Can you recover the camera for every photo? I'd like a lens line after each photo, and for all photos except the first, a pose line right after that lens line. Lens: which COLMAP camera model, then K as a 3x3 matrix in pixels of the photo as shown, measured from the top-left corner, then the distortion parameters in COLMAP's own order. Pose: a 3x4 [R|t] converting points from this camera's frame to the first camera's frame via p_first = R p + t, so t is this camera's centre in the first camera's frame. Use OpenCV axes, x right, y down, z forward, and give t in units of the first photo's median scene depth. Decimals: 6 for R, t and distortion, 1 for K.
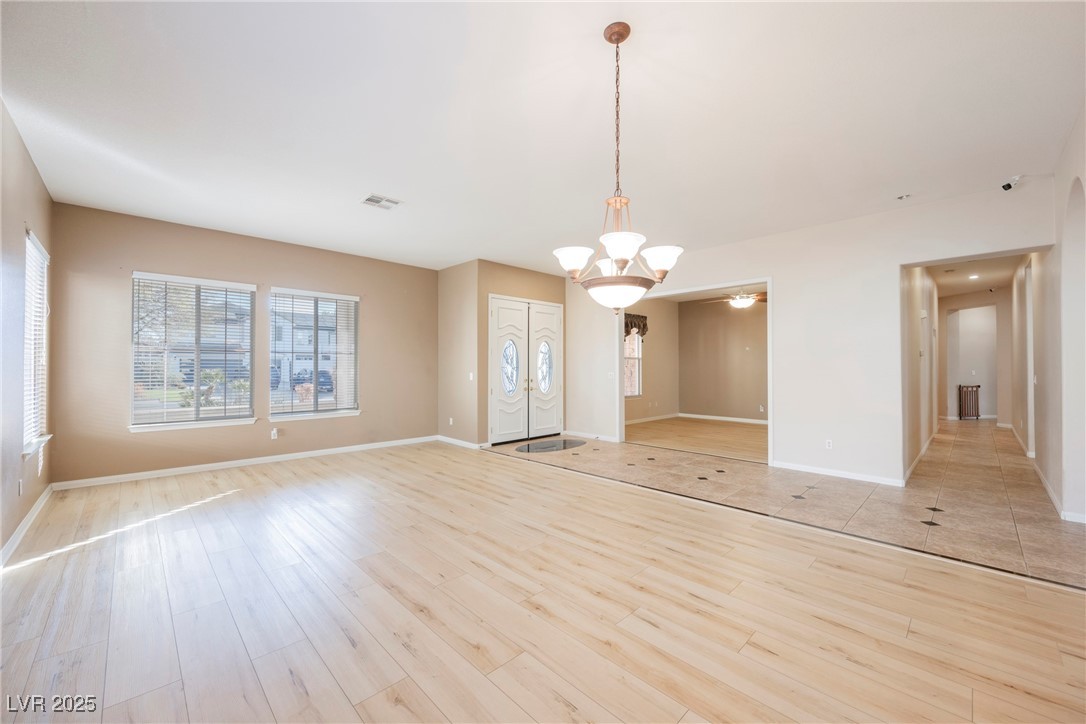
lens RADIAL K [[431.6, 0, 544.6], [0, 431.6, 364.8], [0, 0, 1]] dist [0.000750, -0.002522]
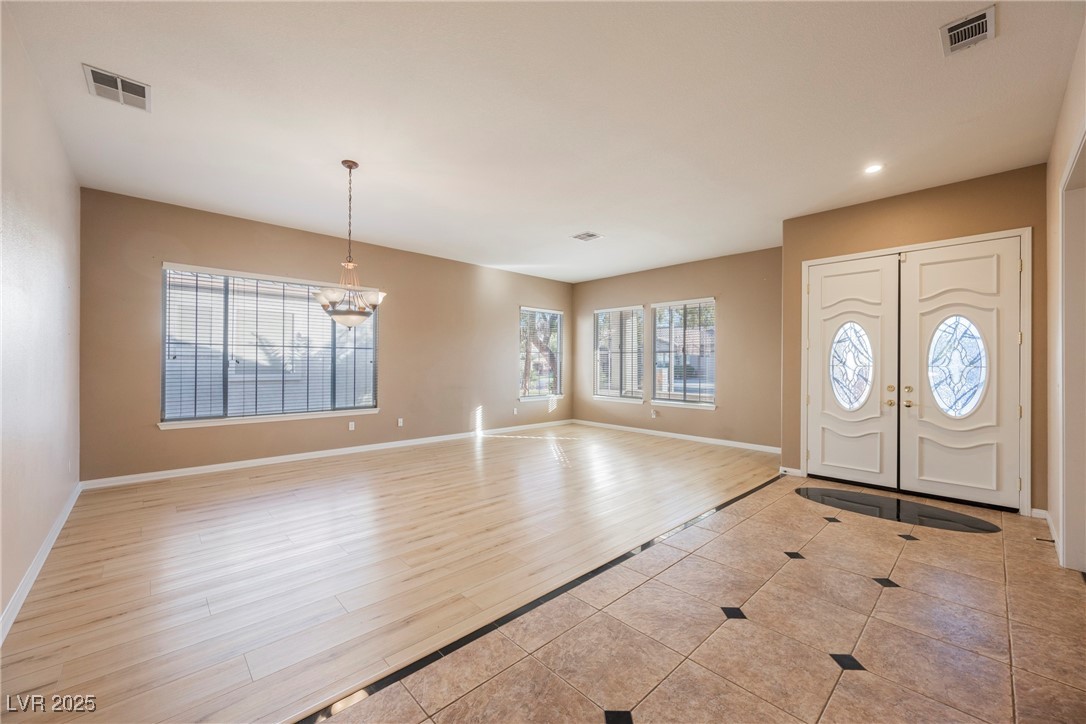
lens RADIAL K [[431.6, 0, 542.4], [0, 431.6, 360.6], [0, 0, 1]] dist [0.000750, -0.002522]
pose [[-0.040276, -0.004844, -0.999177, 0.639424], [-0.000865, 0.999988, -0.004813, 0.002531], [0.999188, 0.000671, -0.040279, 0.635533]]
